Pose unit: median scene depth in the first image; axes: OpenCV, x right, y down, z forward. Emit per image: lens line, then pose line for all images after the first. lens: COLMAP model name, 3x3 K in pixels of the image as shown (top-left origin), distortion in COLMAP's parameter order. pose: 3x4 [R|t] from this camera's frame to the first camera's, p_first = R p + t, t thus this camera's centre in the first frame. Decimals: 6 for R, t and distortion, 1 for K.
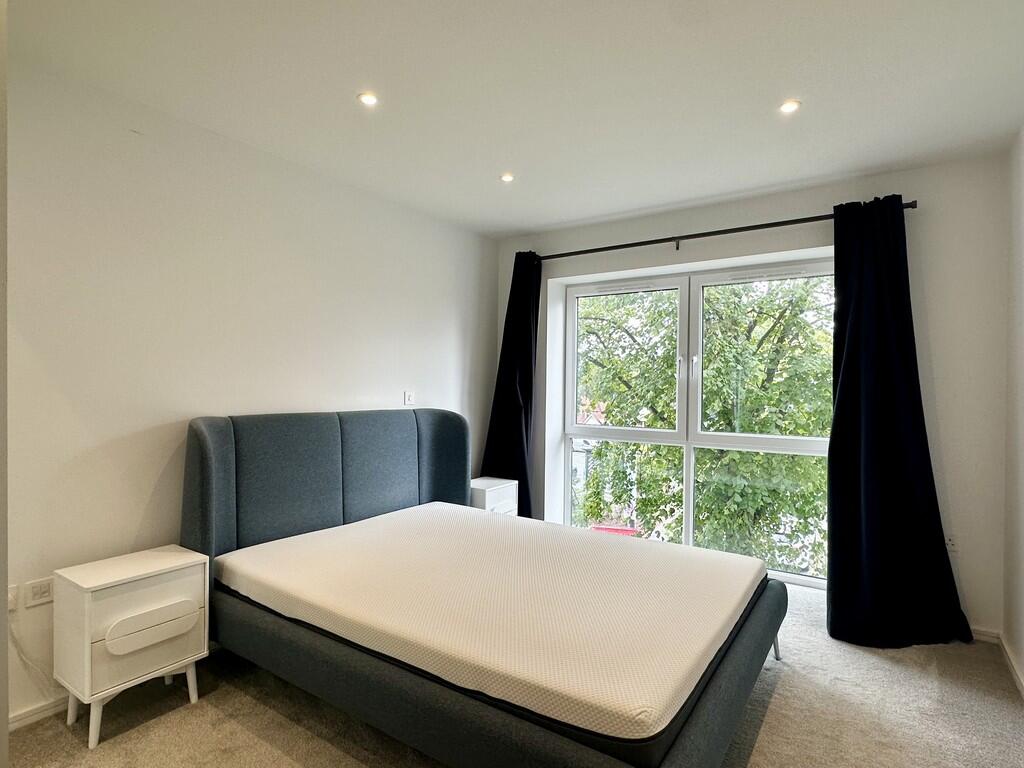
lens RADIAL K [[545.0, 0, 512.0], [0, 545.0, 384.0], [0, 0, 1]] dist [0.000244, 0.000041]
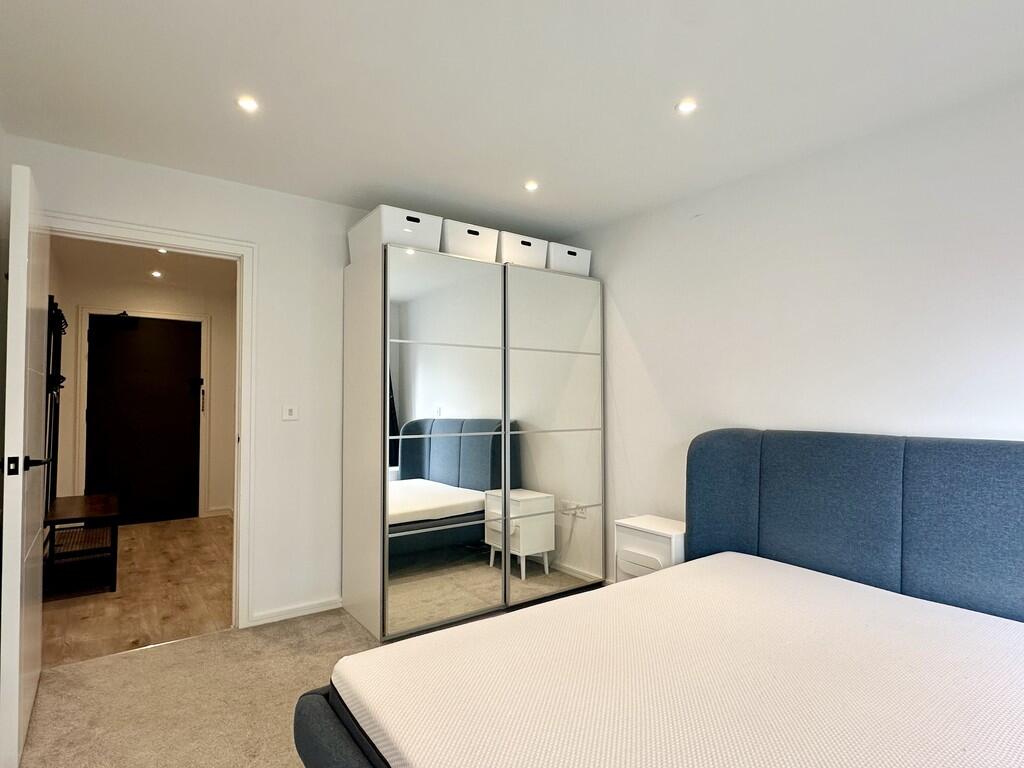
lens RADIAL K [[545.0, 0, 512.0], [0, 545.0, 384.0], [0, 0, 1]] dist [0.000244, 0.000041]
pose [[-0.337224, -0.023463, -0.941132, 0.647495], [0.012174, 0.999497, -0.029281, -0.003785], [0.941346, -0.021332, -0.336769, 0.901705]]
